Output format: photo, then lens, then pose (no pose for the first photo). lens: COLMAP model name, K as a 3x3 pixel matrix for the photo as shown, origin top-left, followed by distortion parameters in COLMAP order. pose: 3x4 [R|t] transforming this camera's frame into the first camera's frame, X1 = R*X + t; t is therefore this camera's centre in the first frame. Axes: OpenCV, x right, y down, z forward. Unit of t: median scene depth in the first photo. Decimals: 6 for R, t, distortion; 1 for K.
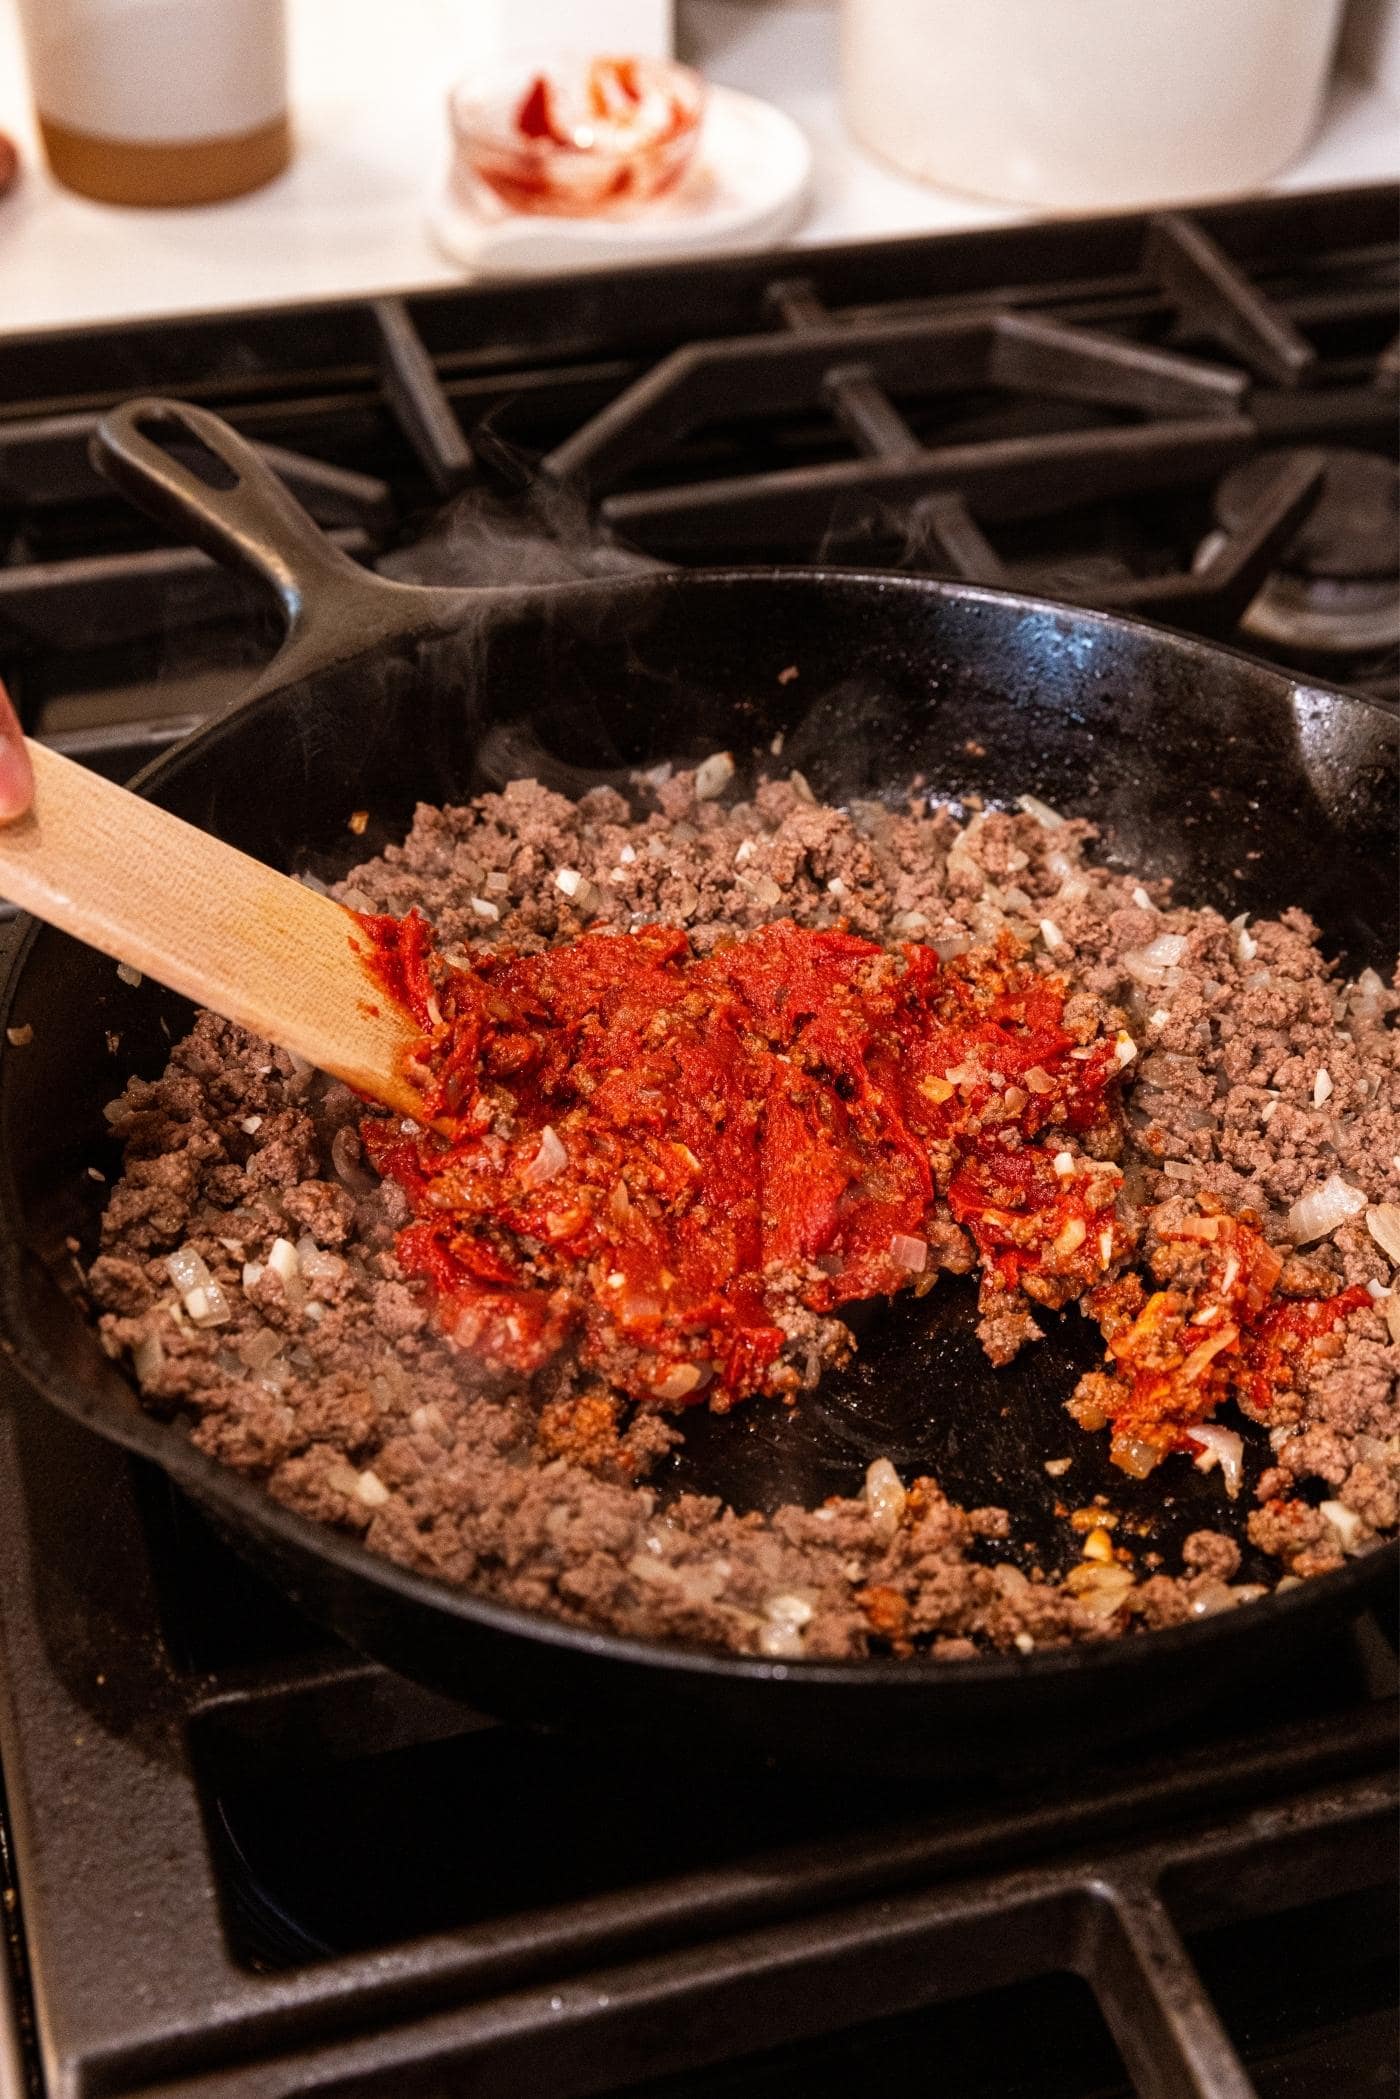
lens RADIAL K [[2724.0, 0, 693.4], [0, 2724.0, 1100.4], [0, 0, 1]] dist [0.007578, 0.008115]
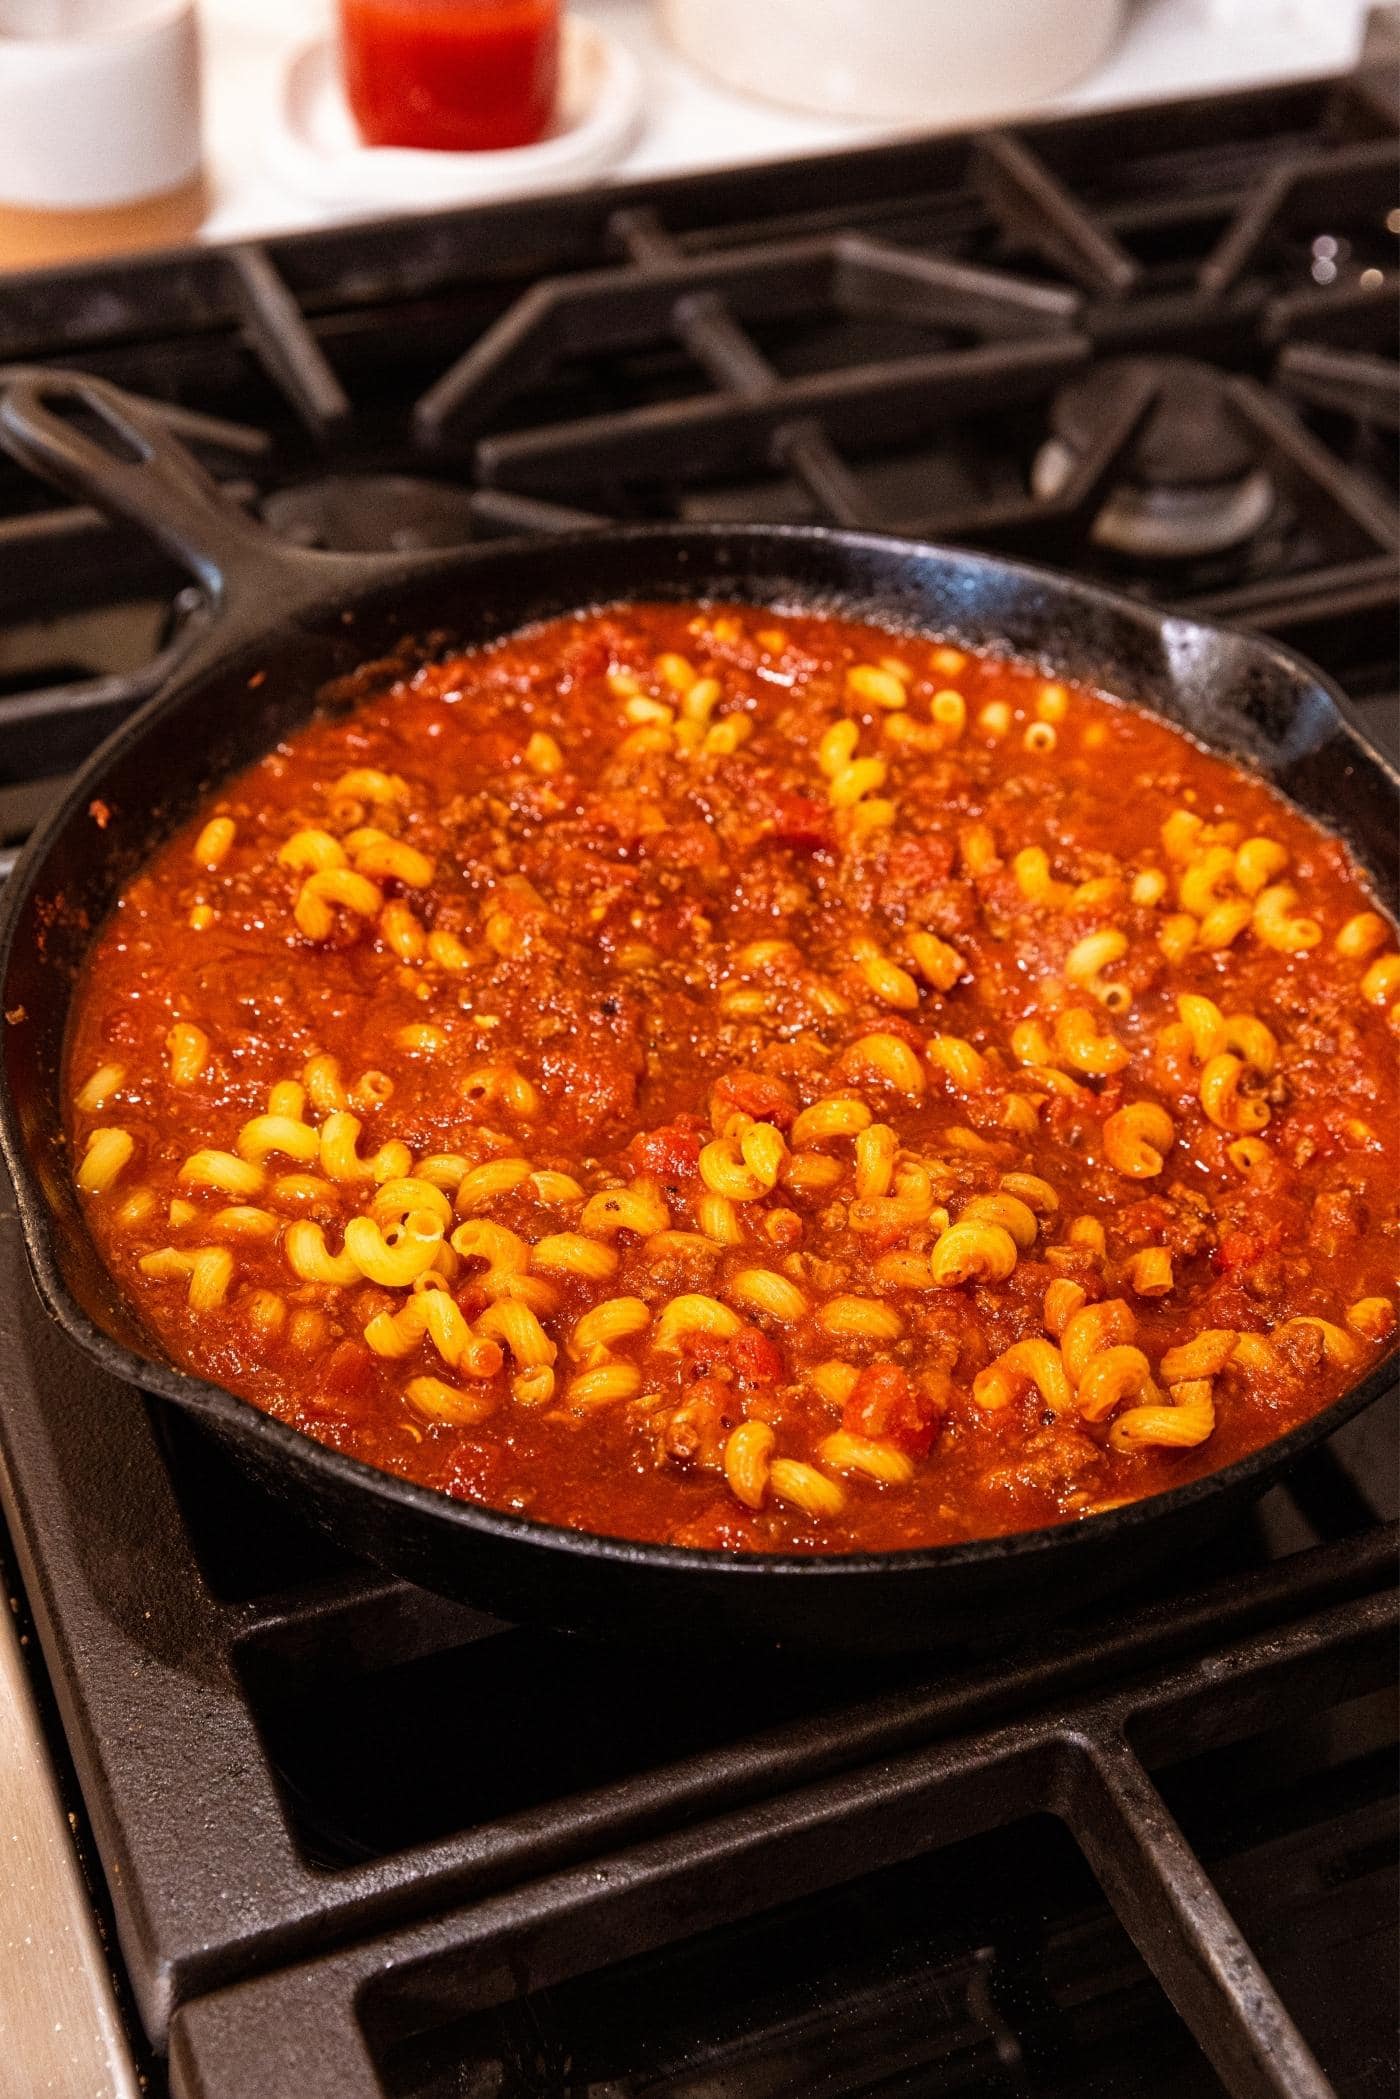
lens RADIAL K [[2757.3, 0, 700.0], [0, 2757.3, 1049.5], [0, 0, 1]] dist [0.021569, 0.011364]
pose [[0.995427, -0.055642, 0.077646, -0.056152], [0.052852, 0.997896, 0.037544, -0.032078], [-0.079572, -0.033269, 0.996274, -0.080016]]
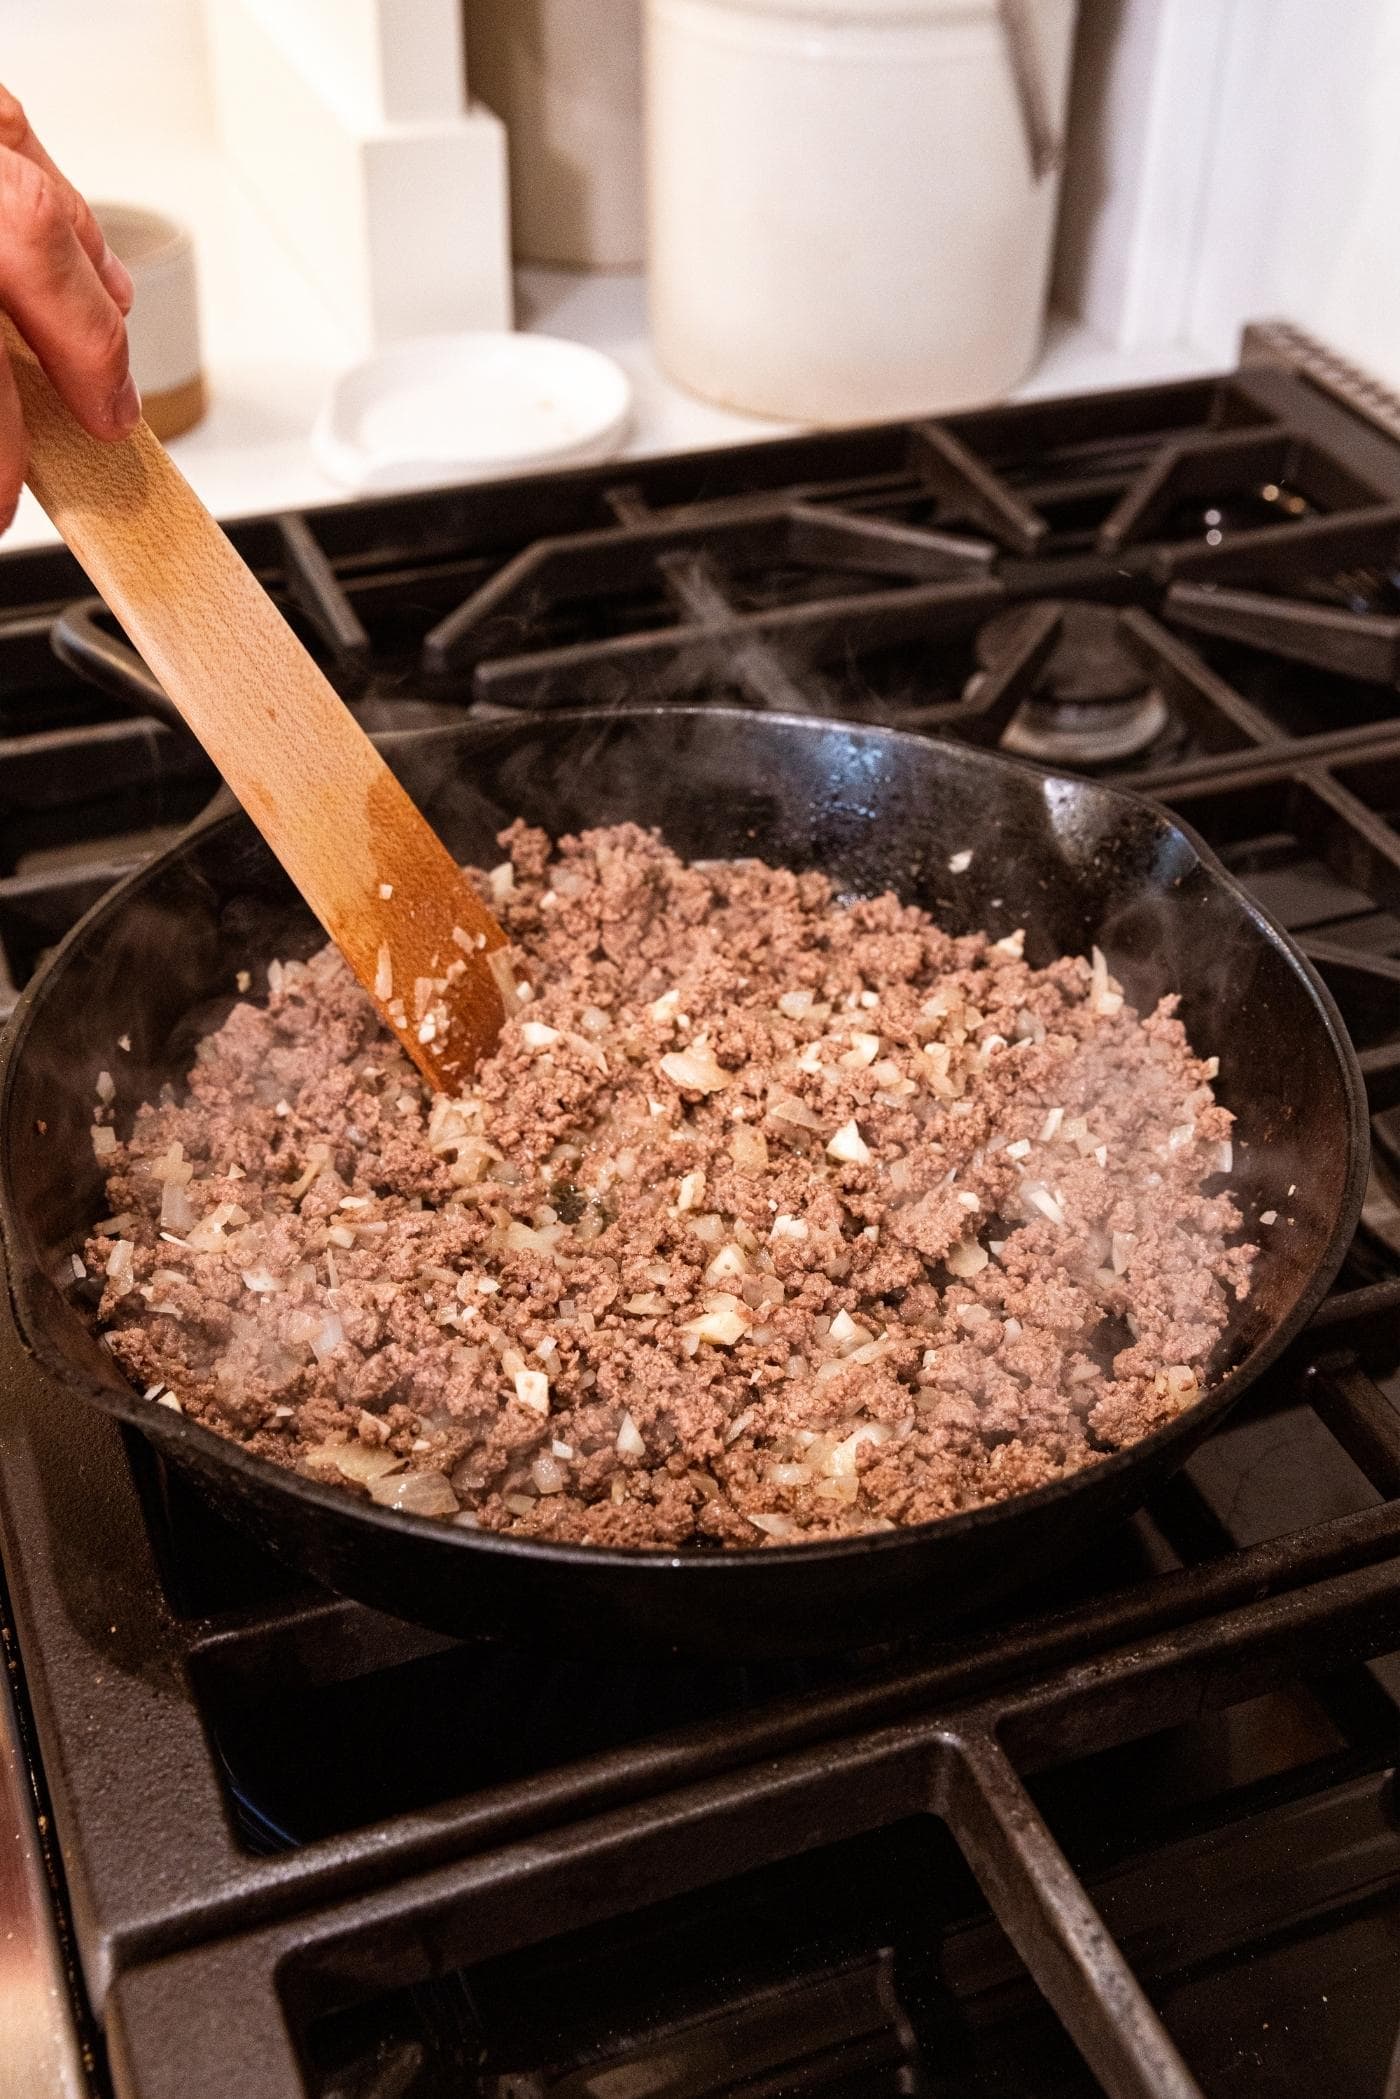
lens RADIAL K [[2378.8, 0, 699.5], [0, 2378.8, 1015.7], [0, 0, 1]] dist [0.004468, 0.009262]
pose [[0.996880, -0.054483, 0.057118, -0.004154], [0.059026, 0.994954, -0.081126, 0.034352], [-0.052410, 0.084244, 0.995066, -0.062098]]
